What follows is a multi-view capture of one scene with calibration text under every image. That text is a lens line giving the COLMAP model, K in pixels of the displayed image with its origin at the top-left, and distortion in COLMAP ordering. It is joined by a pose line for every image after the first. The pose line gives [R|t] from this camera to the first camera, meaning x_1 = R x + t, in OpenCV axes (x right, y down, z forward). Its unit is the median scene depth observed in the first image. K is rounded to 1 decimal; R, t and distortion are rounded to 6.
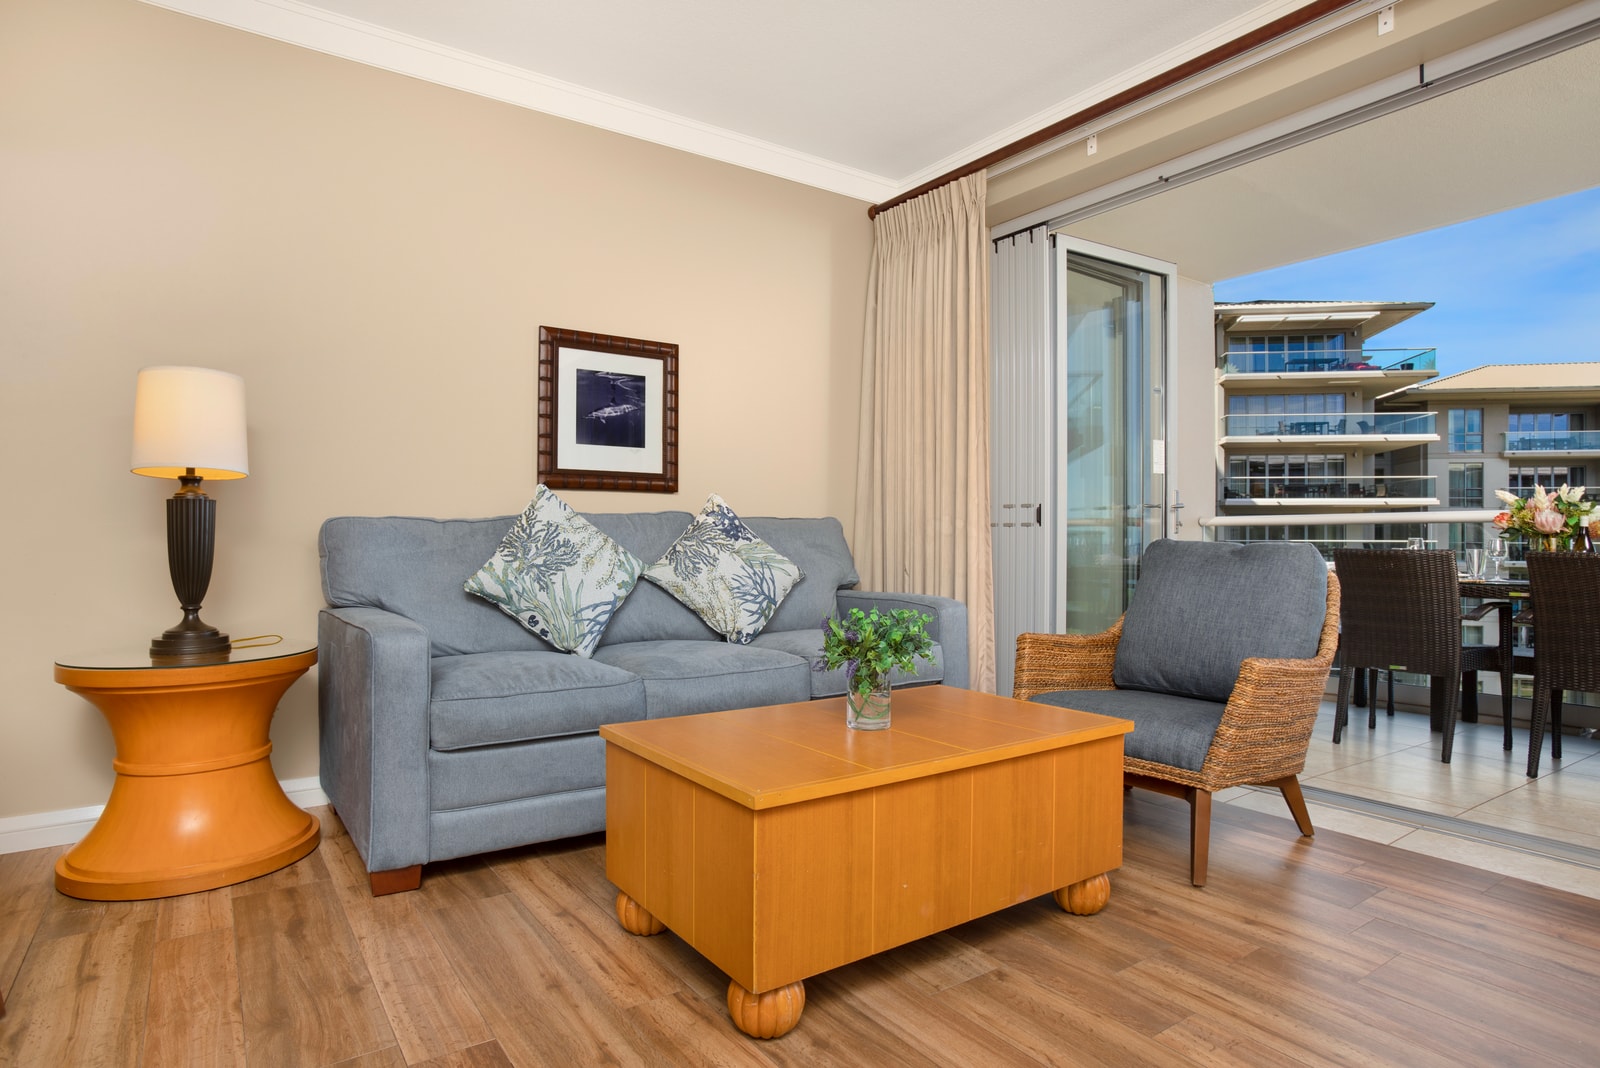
lens RADIAL K [[880.5, 0, 800.0], [0, 880.5, 534.0], [0, 0, 1]] dist [-0.073411, 0.045369]
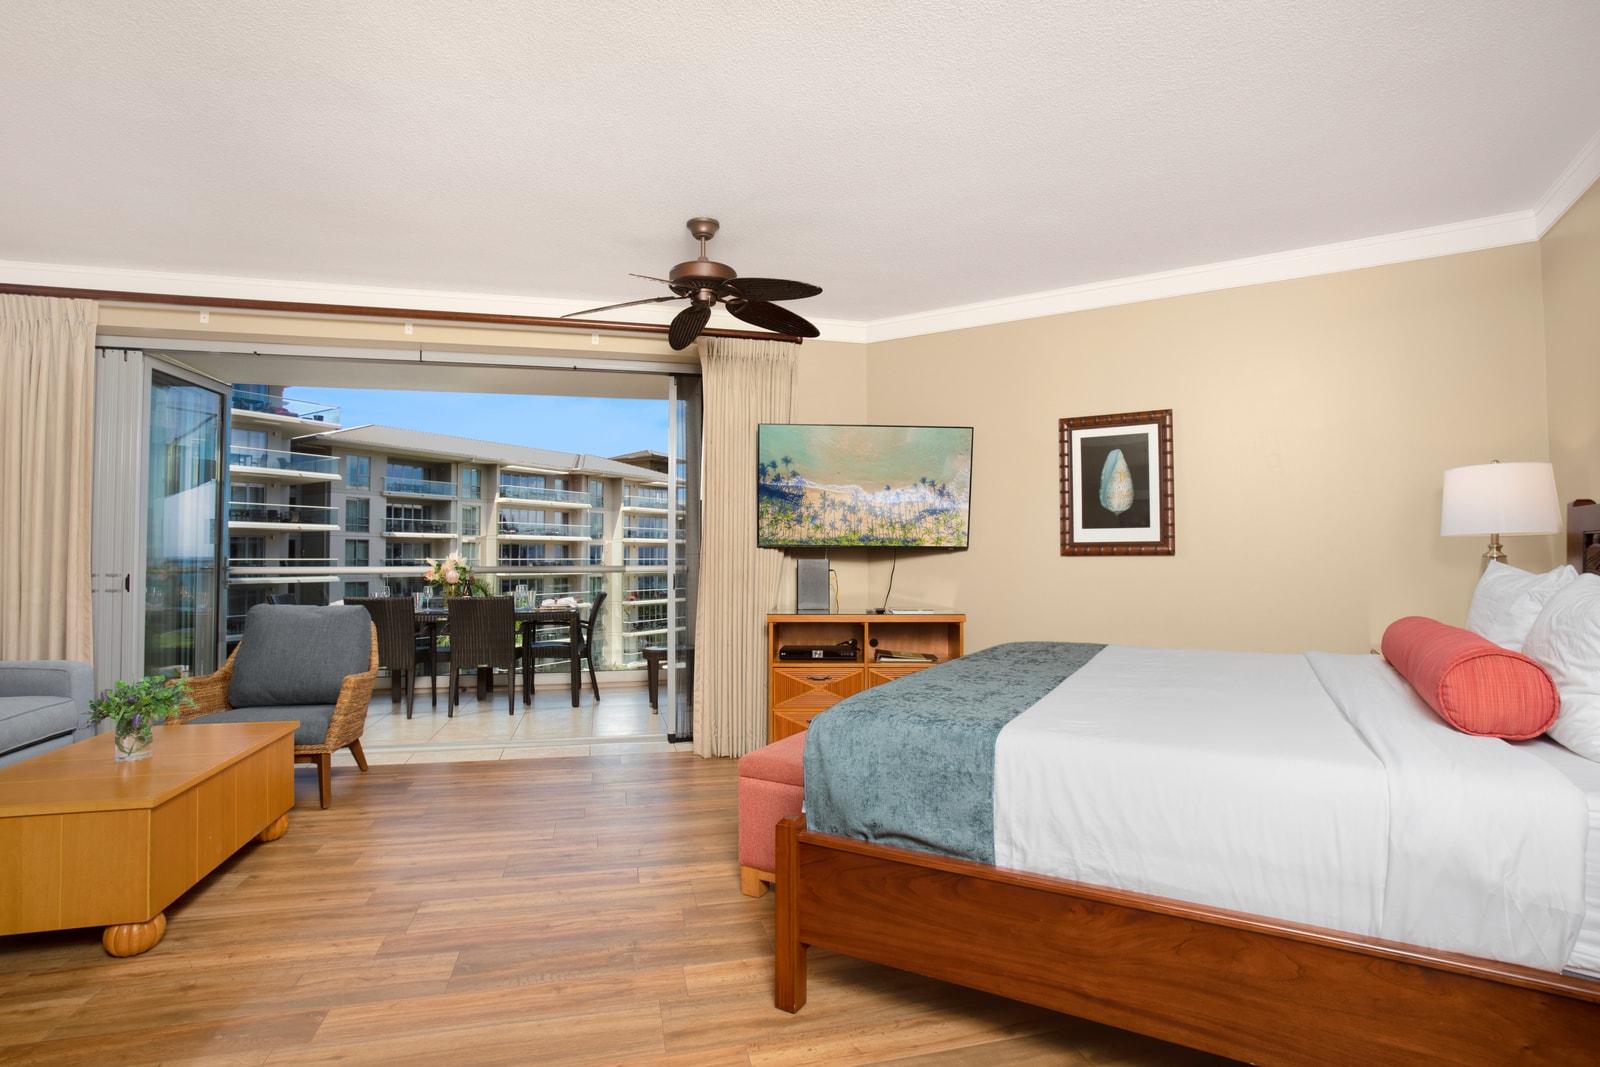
lens RADIAL K [[748.4, 0, 806.5], [0, 748.4, 547.0], [0, 0, 1]] dist [-0.071692, 0.028307]
pose [[0.342731, 0.010219, 0.939378, -0.425460], [-0.010110, 0.999923, -0.007189, -0.090450], [-0.939379, -0.007033, 0.342808, -0.308963]]
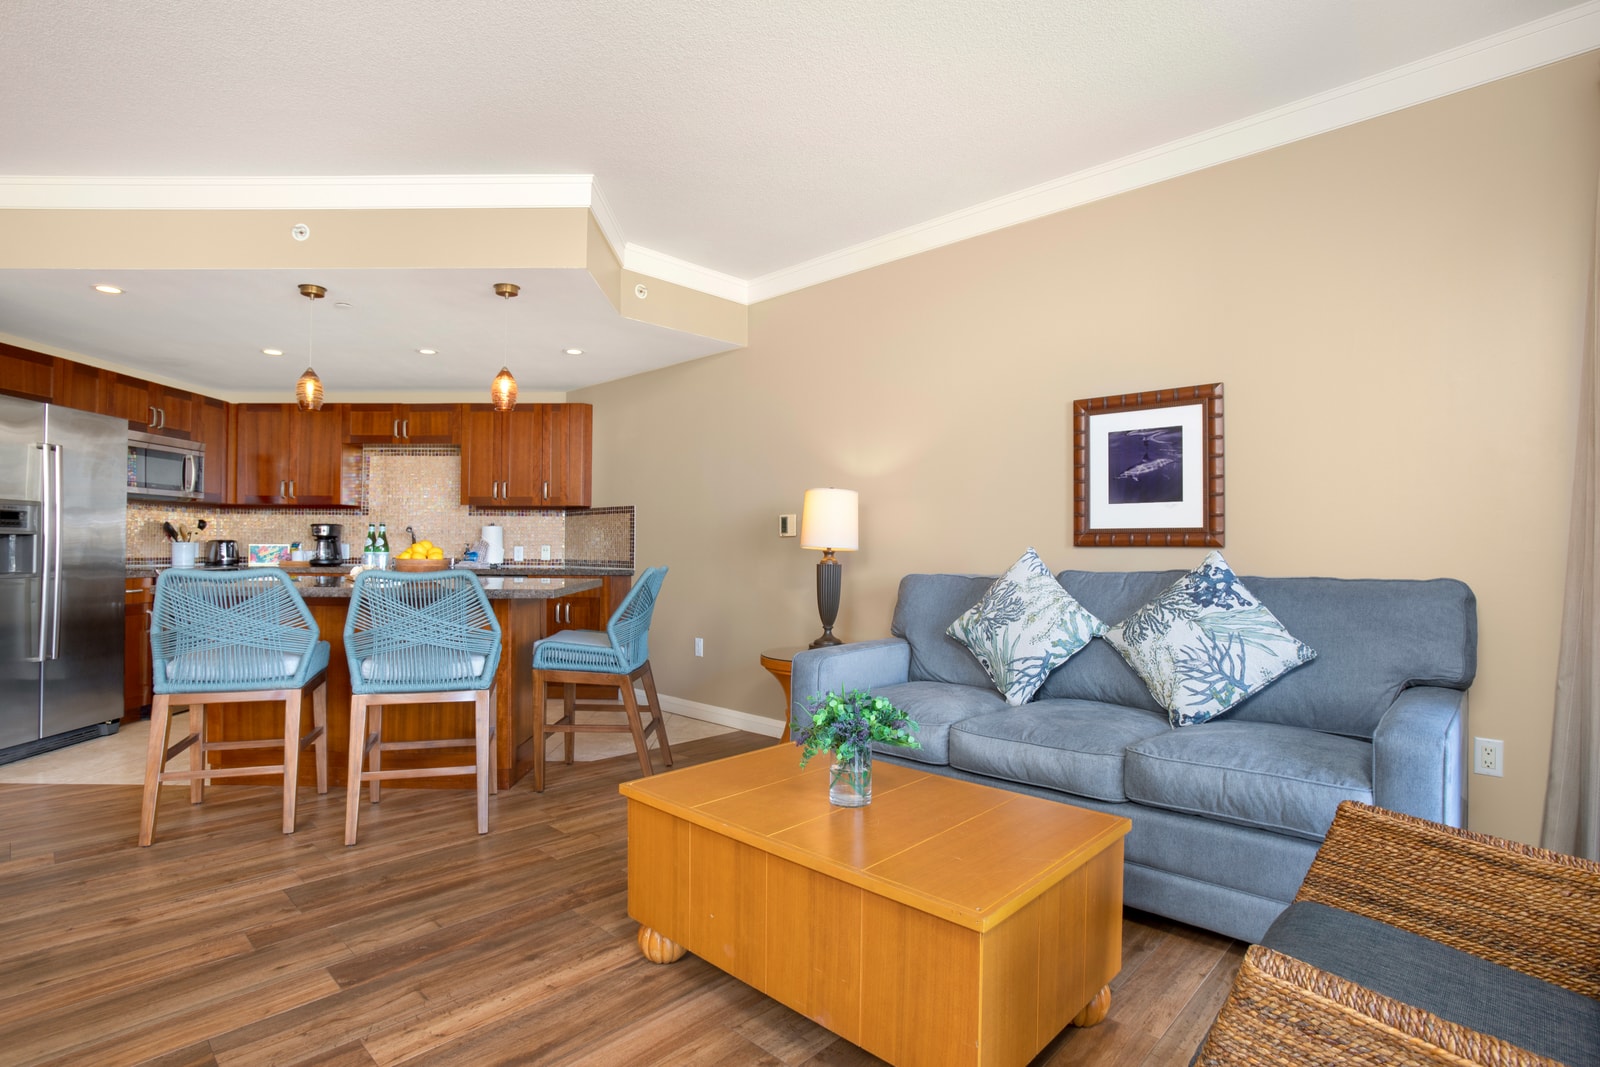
lens RADIAL K [[792.3, 0, 789.5], [0, 792.3, 535.5], [0, 0, 1]] dist [-0.072162, 0.033632]
pose [[0.191801, -0.014668, -0.981324, 0.619773], [0.005709, 0.999888, -0.013829, -0.056435], [0.981417, -0.002950, 0.191863, 0.459300]]
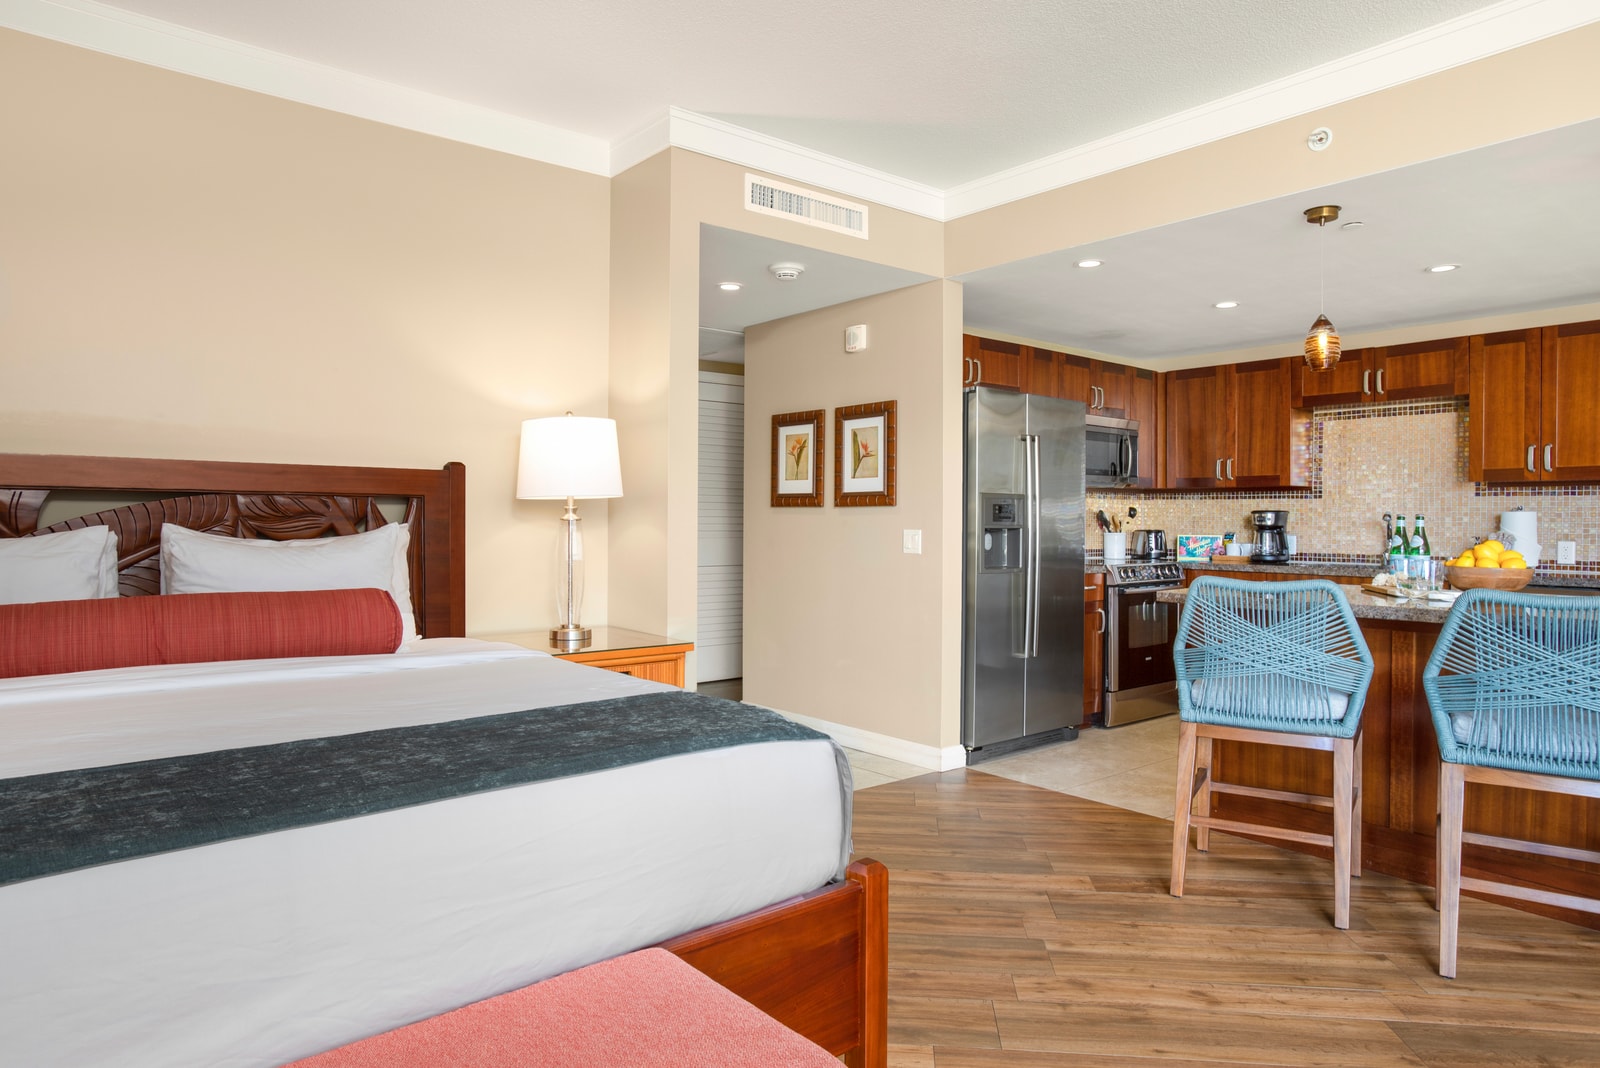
lens RADIAL K [[987.2, 0, 791.4], [0, 987.2, 521.9], [0, 0, 1]] dist [-0.070299, 0.060722]
pose [[-0.652787, -0.006175, -0.757516, 0.597267], [-0.000651, 0.999971, -0.007591, -0.078887], [0.757541, -0.004462, -0.652772, 0.253606]]
